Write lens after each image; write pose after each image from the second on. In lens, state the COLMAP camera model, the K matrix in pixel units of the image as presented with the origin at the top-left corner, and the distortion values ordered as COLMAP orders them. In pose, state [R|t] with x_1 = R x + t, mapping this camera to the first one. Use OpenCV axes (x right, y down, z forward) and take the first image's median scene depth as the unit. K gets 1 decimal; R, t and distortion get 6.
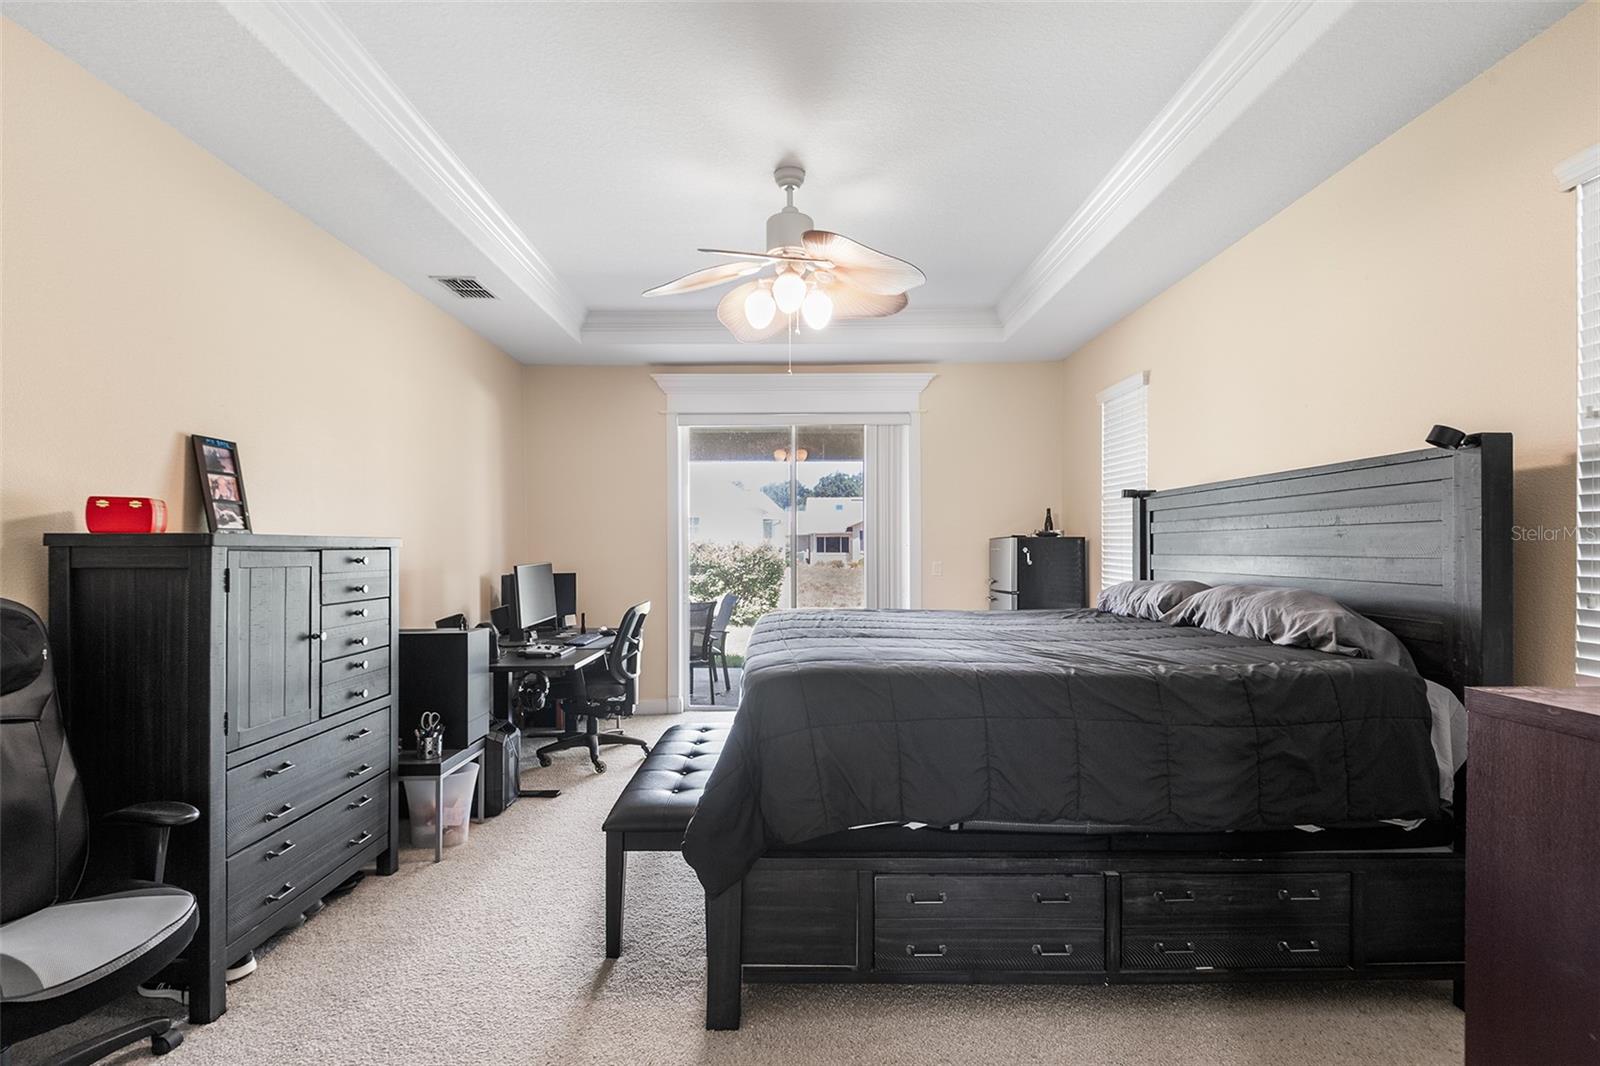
lens RADIAL K [[740.9, 0, 813.2], [0, 740.9, 542.4], [0, 0, 1]] dist [0.016655, -0.003401]
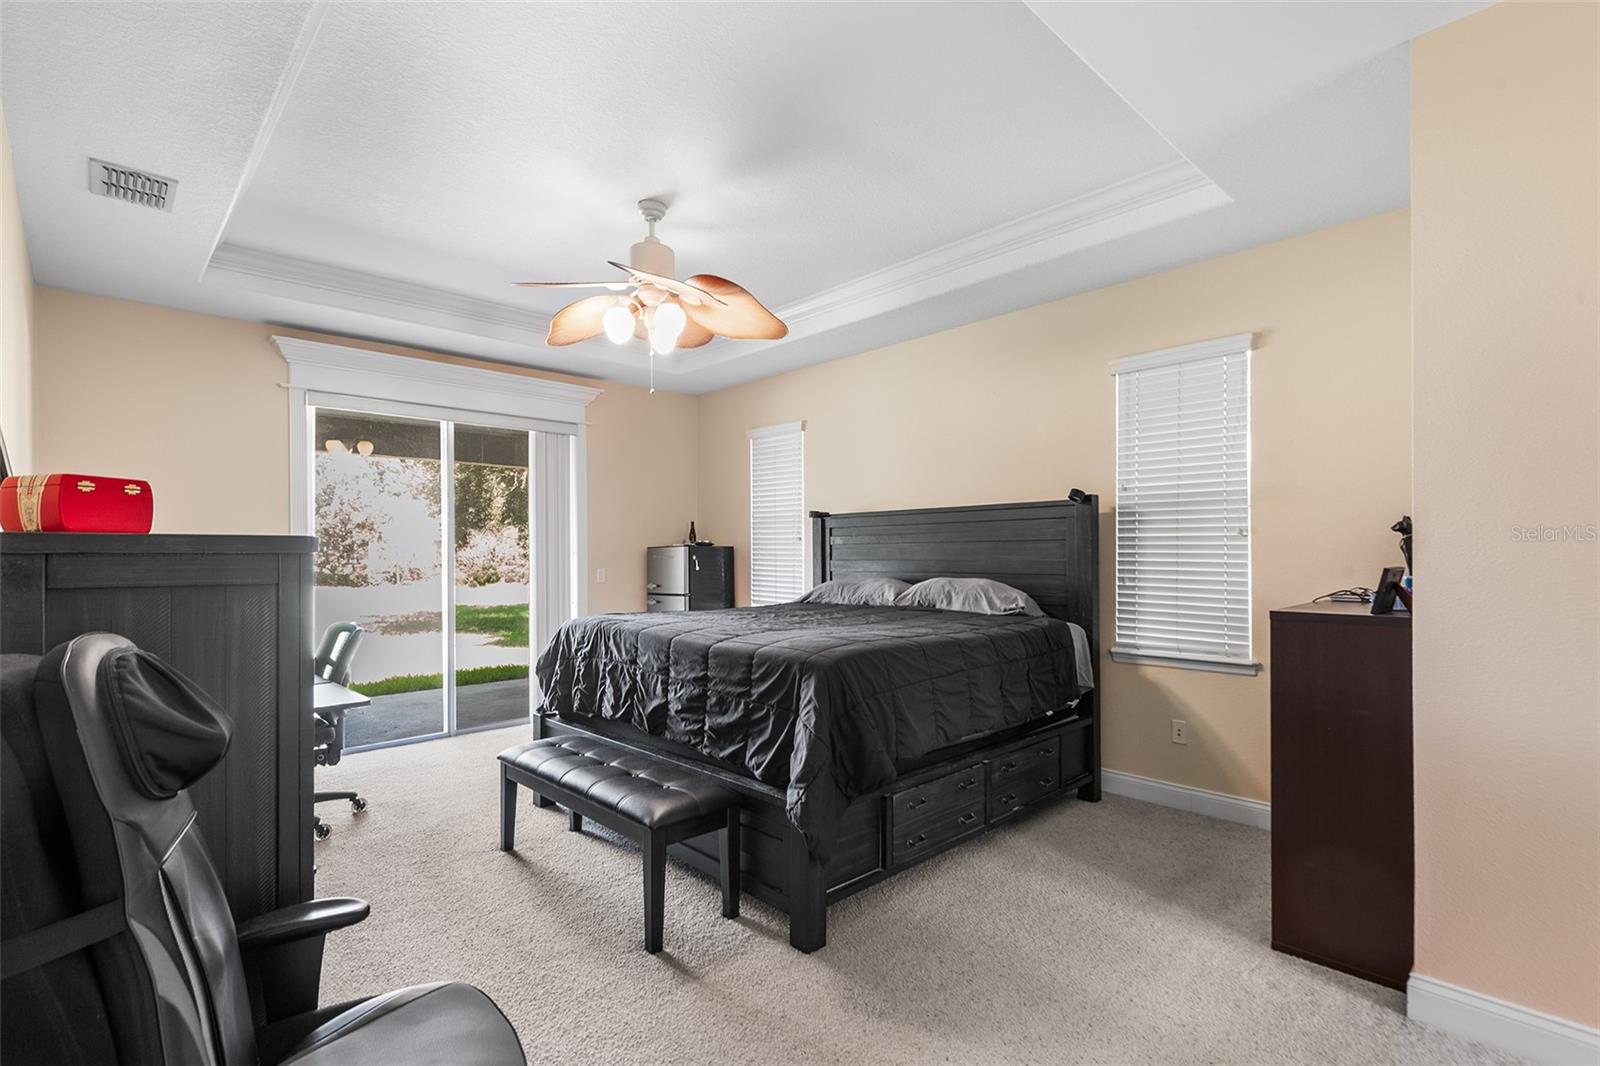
lens RADIAL K [[740.9, 0, 796.7], [0, 740.9, 541.1], [0, 0, 1]] dist [0.016655, -0.003401]
pose [[0.728530, 0.010972, 0.684926, -0.605400], [-0.001380, 0.999893, -0.014549, 0.001728], [-0.685013, 0.009654, 0.728467, 0.079520]]
